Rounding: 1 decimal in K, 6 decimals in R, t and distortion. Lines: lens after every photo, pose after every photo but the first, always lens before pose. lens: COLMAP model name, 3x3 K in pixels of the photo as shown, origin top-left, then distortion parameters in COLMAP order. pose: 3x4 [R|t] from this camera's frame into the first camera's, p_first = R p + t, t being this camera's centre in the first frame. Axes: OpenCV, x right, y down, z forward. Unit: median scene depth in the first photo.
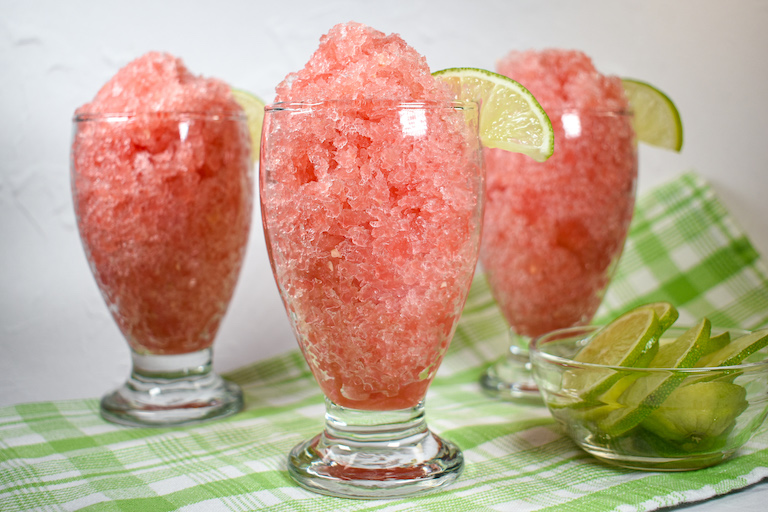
lens RADIAL K [[1013.7, 0, 384.0], [0, 1013.7, 256.0], [0, 0, 1]] dist [0.096181, 0.006375]
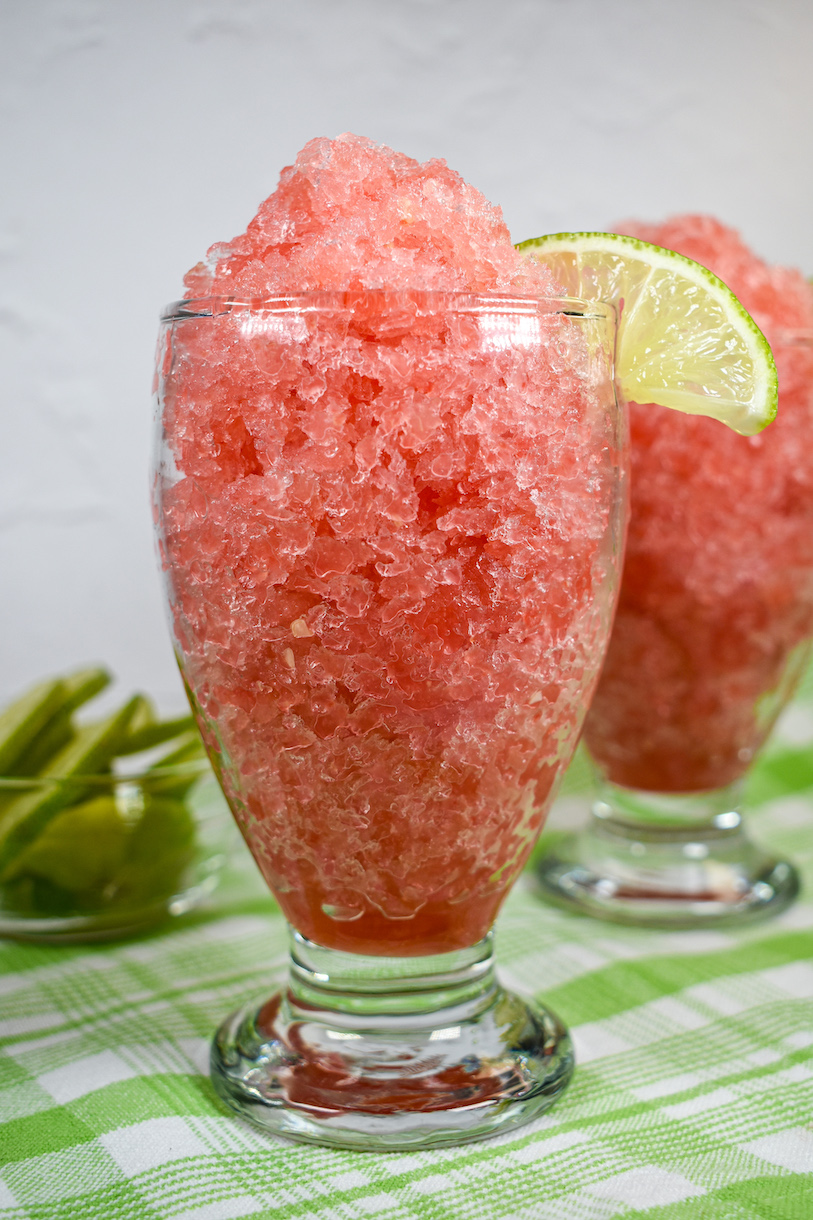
lens RADIAL K [[1610.4, 0, 379.8], [0, 1610.4, 610.5], [0, 0, 1]] dist [0.096181, 0.006375]
pose [[0.999304, 0.009537, -0.036073, 0.013961], [-0.008971, 0.999835, 0.015807, -0.023619], [0.036217, -0.015473, 0.999224, 0.265367]]
